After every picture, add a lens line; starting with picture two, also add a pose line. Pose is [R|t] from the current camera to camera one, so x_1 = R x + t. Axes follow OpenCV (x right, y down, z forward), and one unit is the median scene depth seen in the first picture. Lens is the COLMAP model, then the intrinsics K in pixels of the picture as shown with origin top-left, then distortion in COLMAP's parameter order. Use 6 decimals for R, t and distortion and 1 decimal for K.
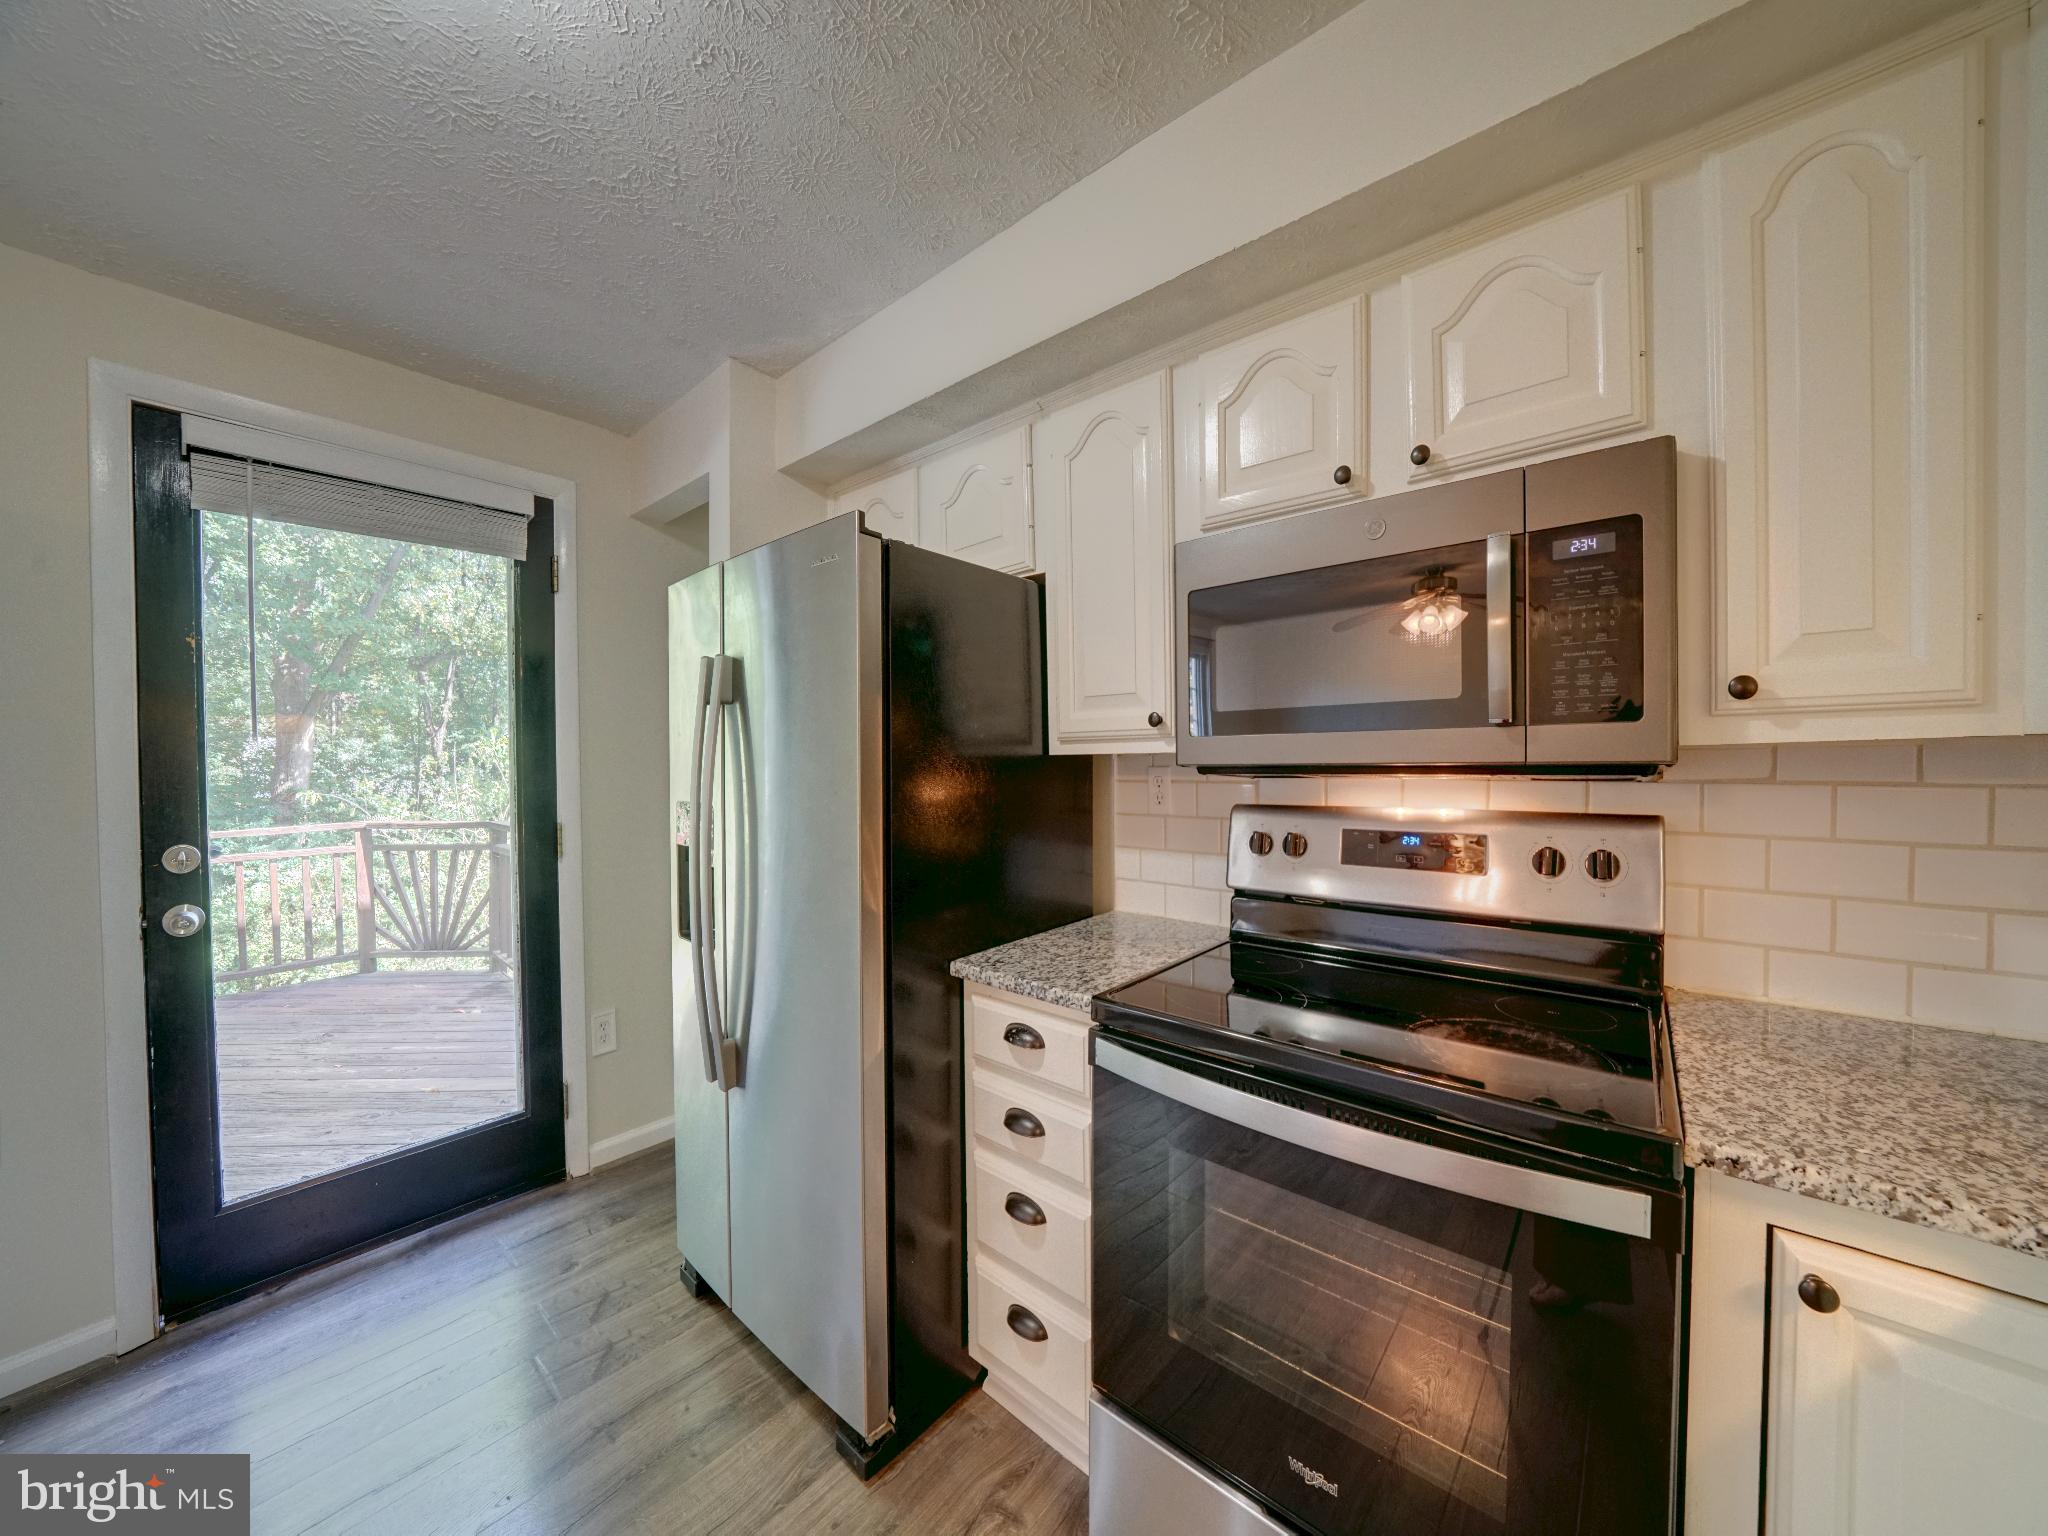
lens RADIAL K [[718.8, 0, 1014.4], [0, 718.8, 768.3], [0, 0, 1]] dist [-0.022400, 0.000693]
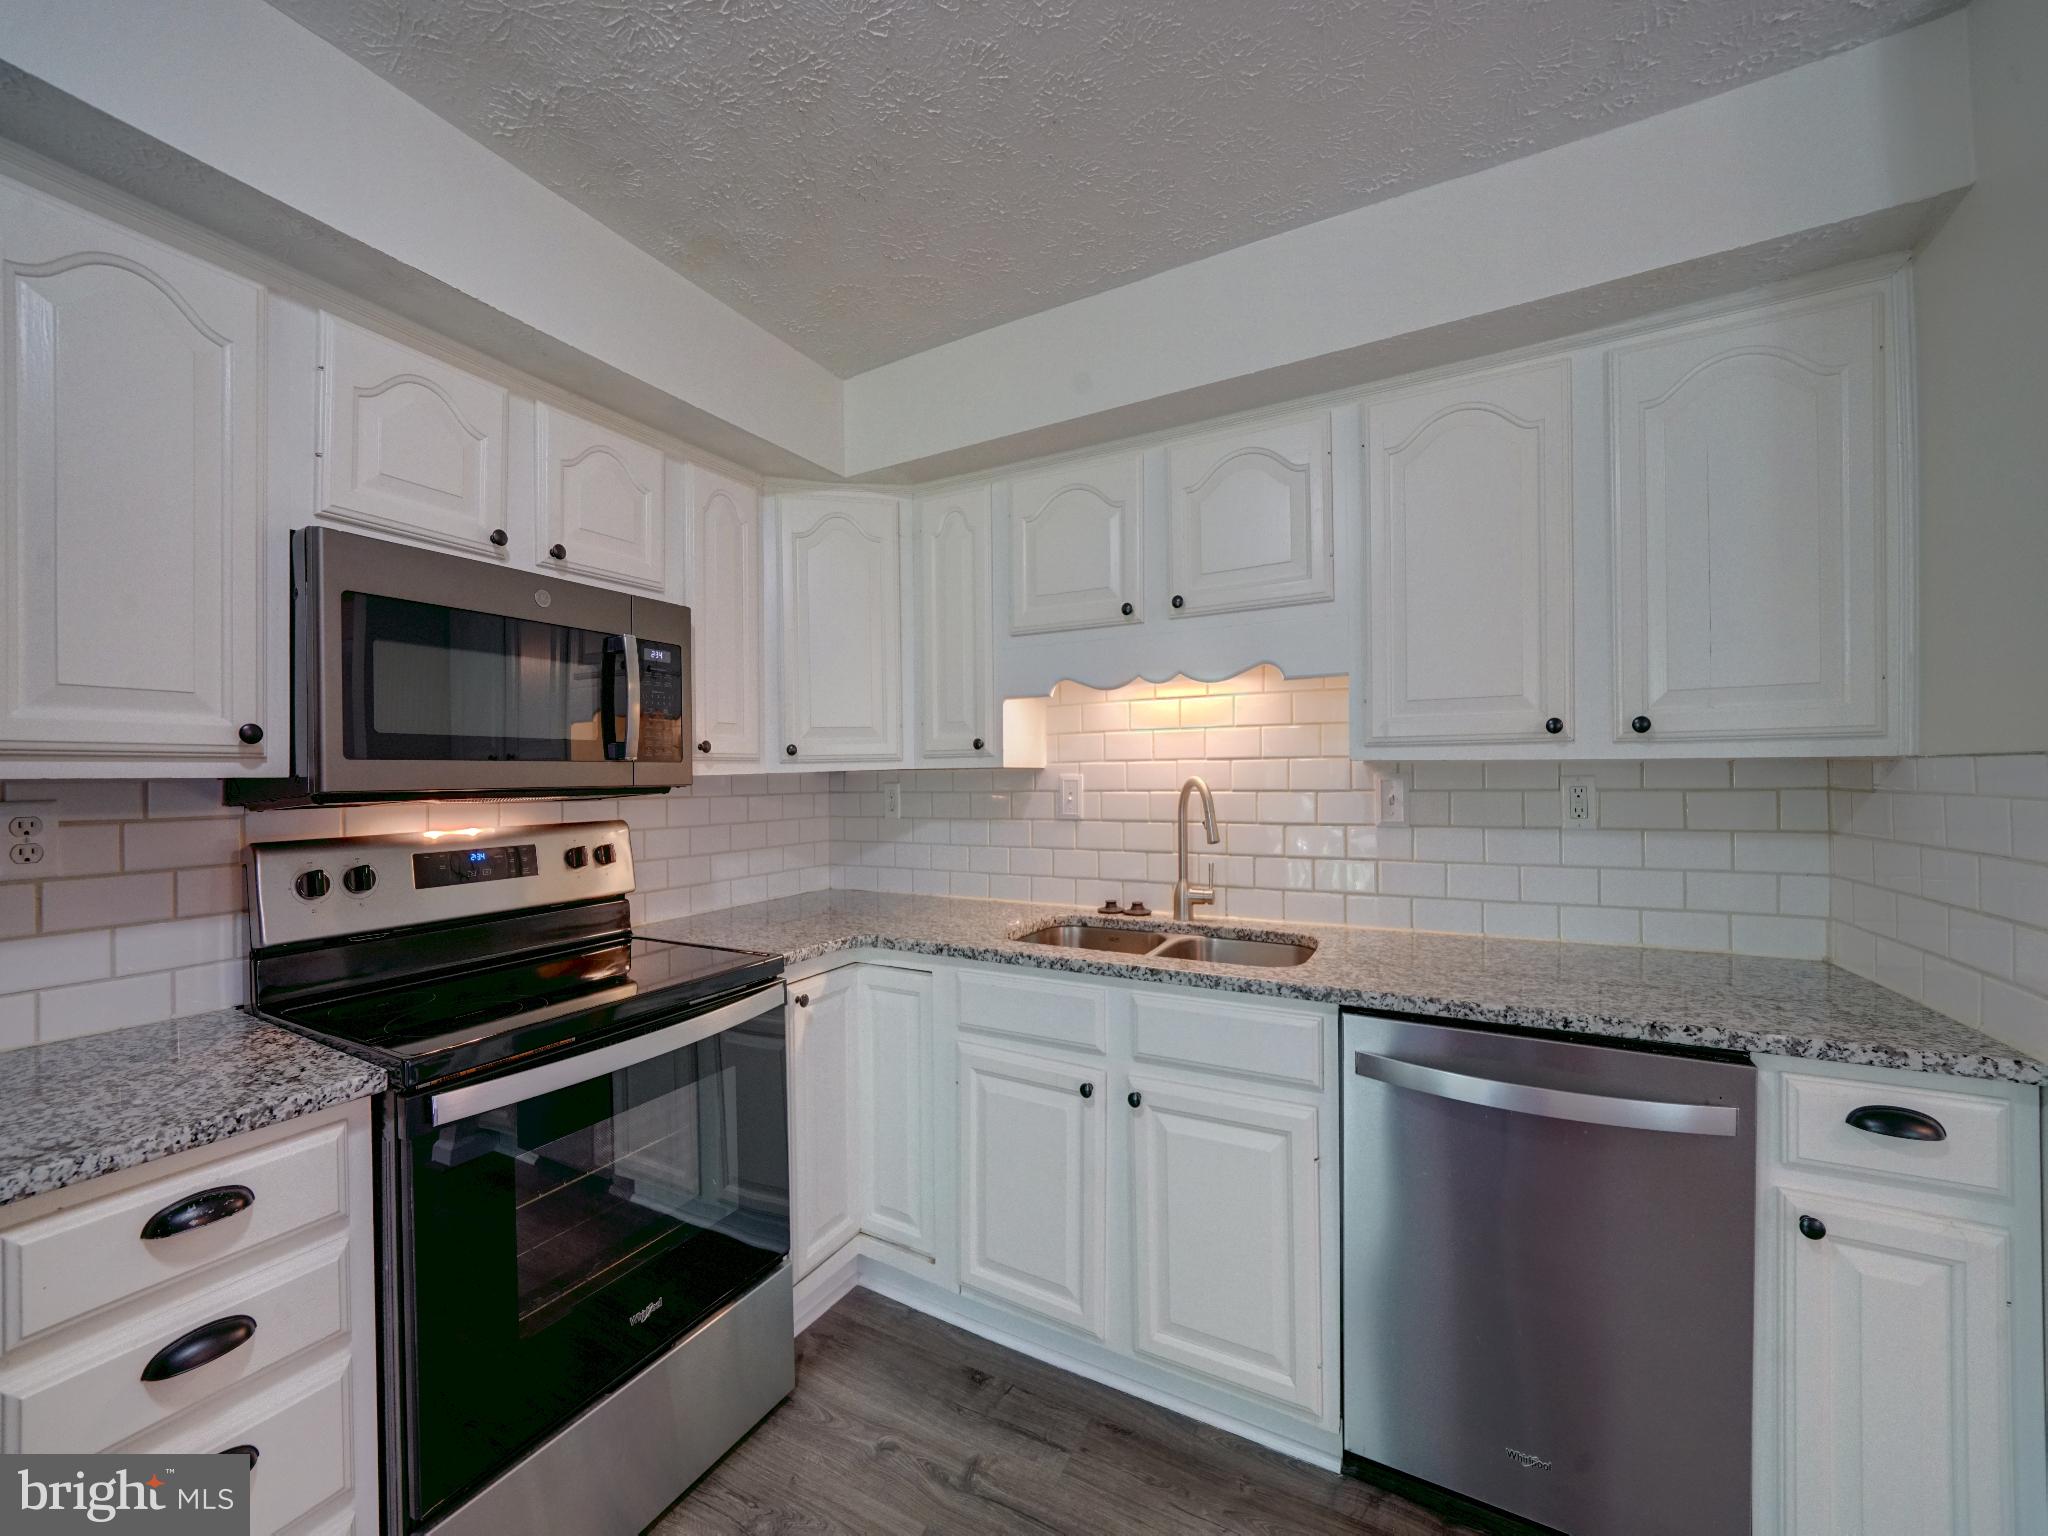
lens RADIAL K [[777.9, 0, 1018.1], [0, 777.9, 772.1], [0, 0, 1]] dist [-0.014351, 0.001453]
pose [[-0.226575, 0.020613, 0.973776, -0.926804], [0.027200, 0.999520, -0.014830, 0.008162], [-0.973614, 0.023127, -0.227027, 0.472407]]
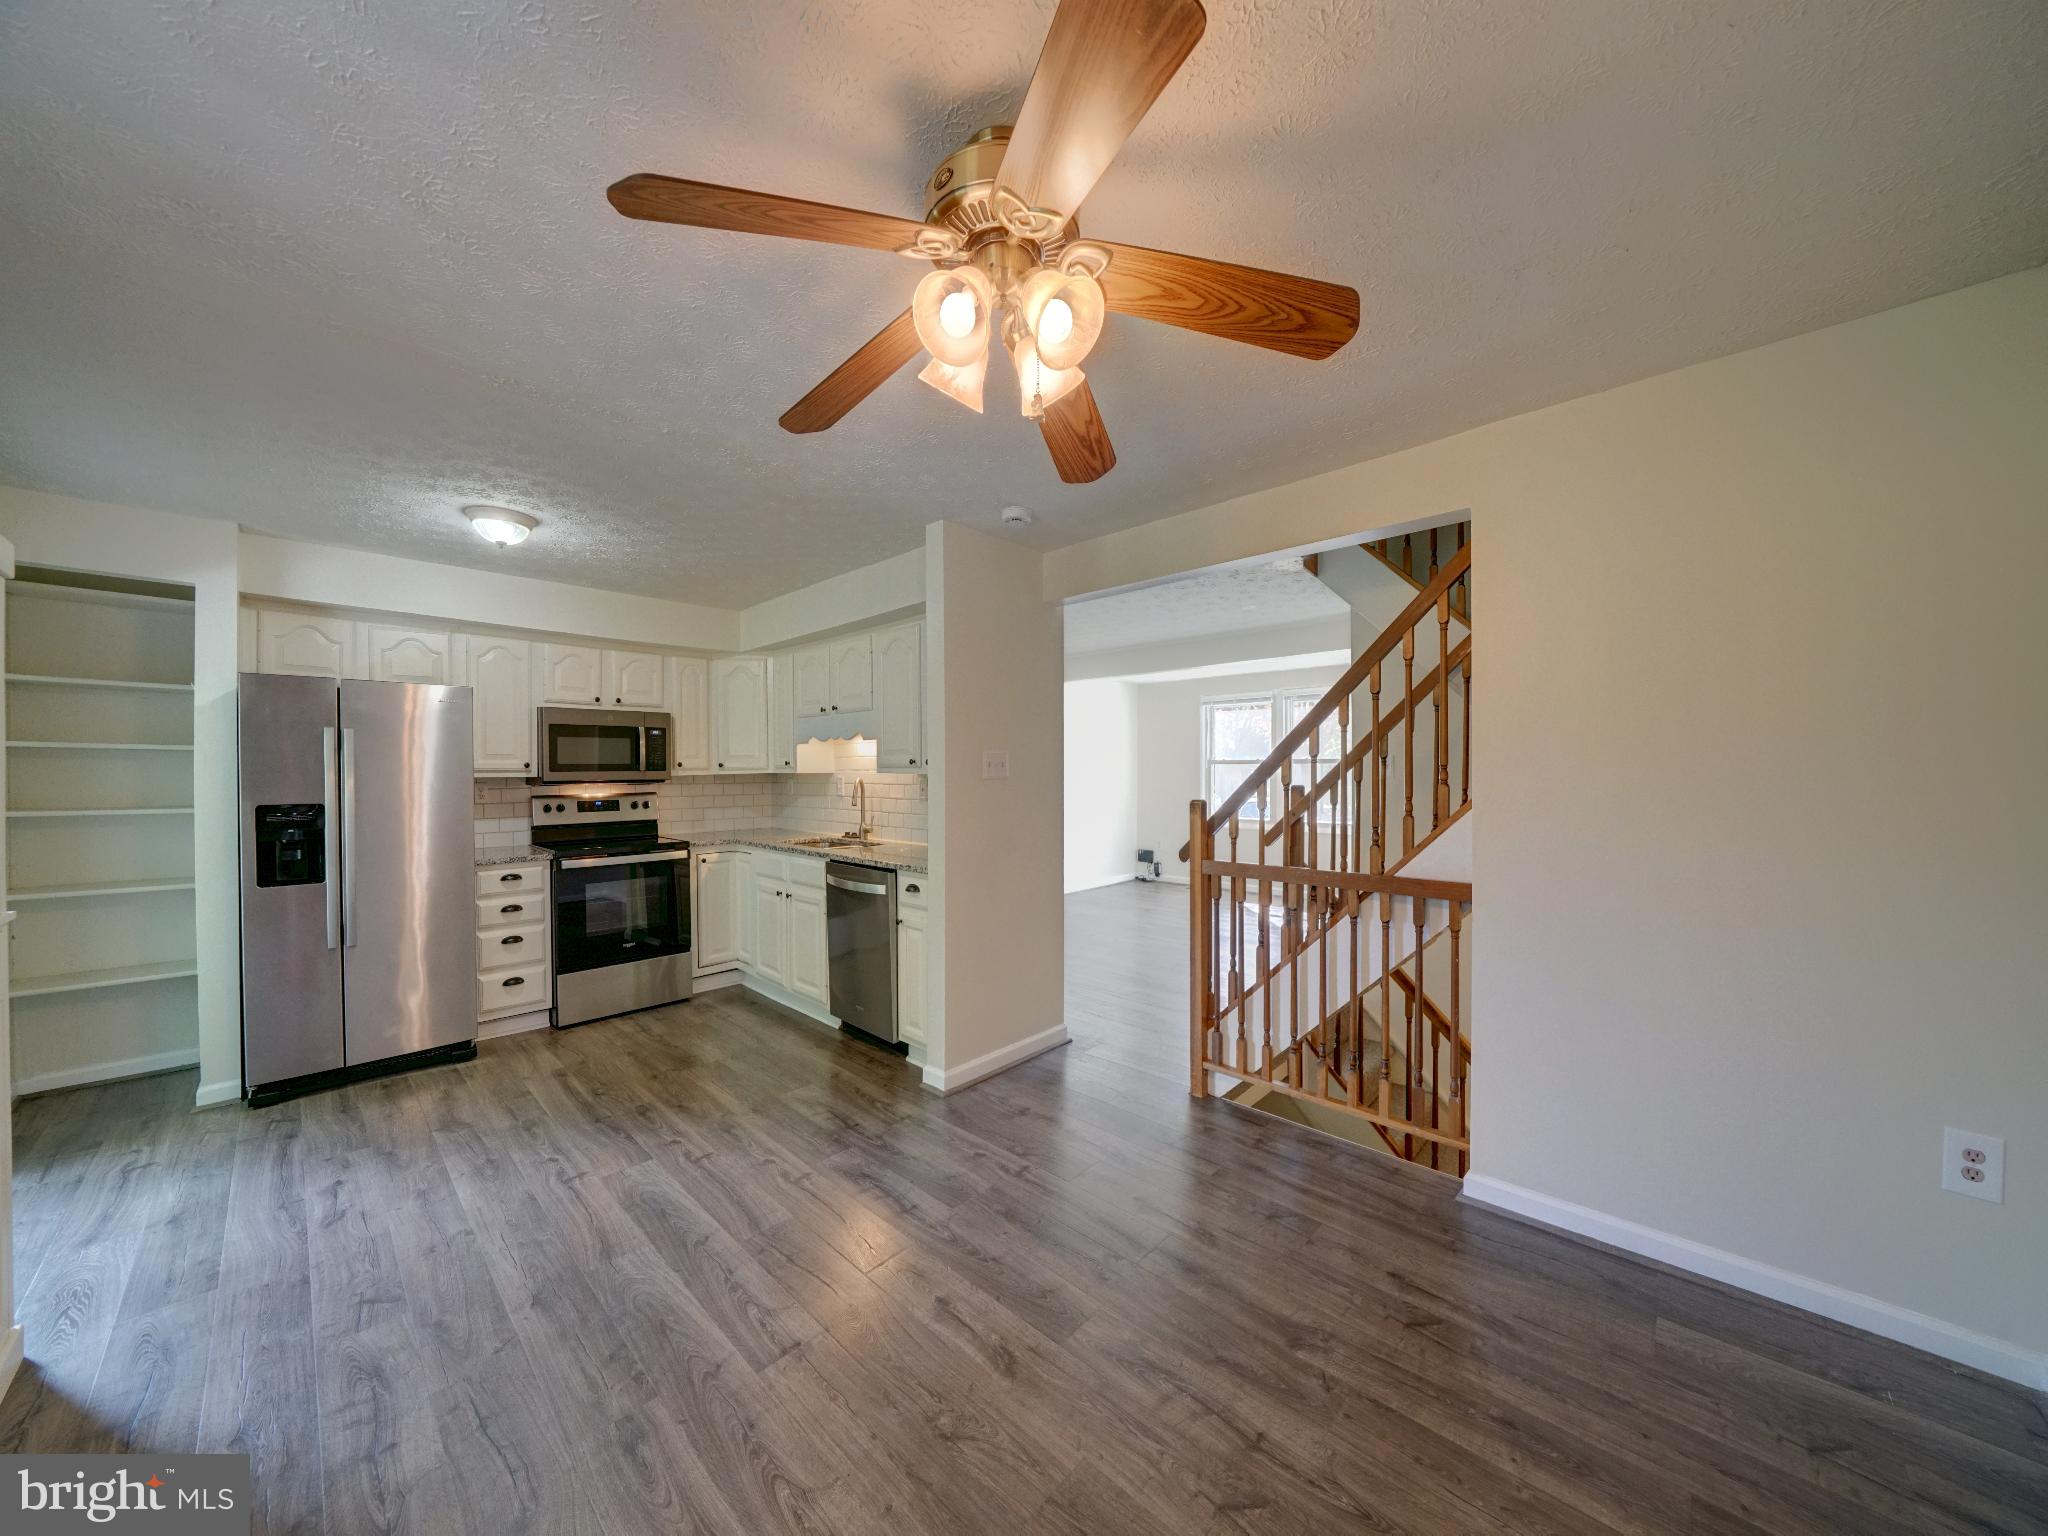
lens RADIAL K [[718.8, 0, 1017.9], [0, 718.8, 772.5], [0, 0, 1]] dist [-0.022400, 0.000693]
pose [[0.043837, 0.008329, 0.999004, -2.988098], [0.018560, 0.999786, -0.009150, 0.025939], [-0.998866, 0.018942, 0.043673, -1.244161]]
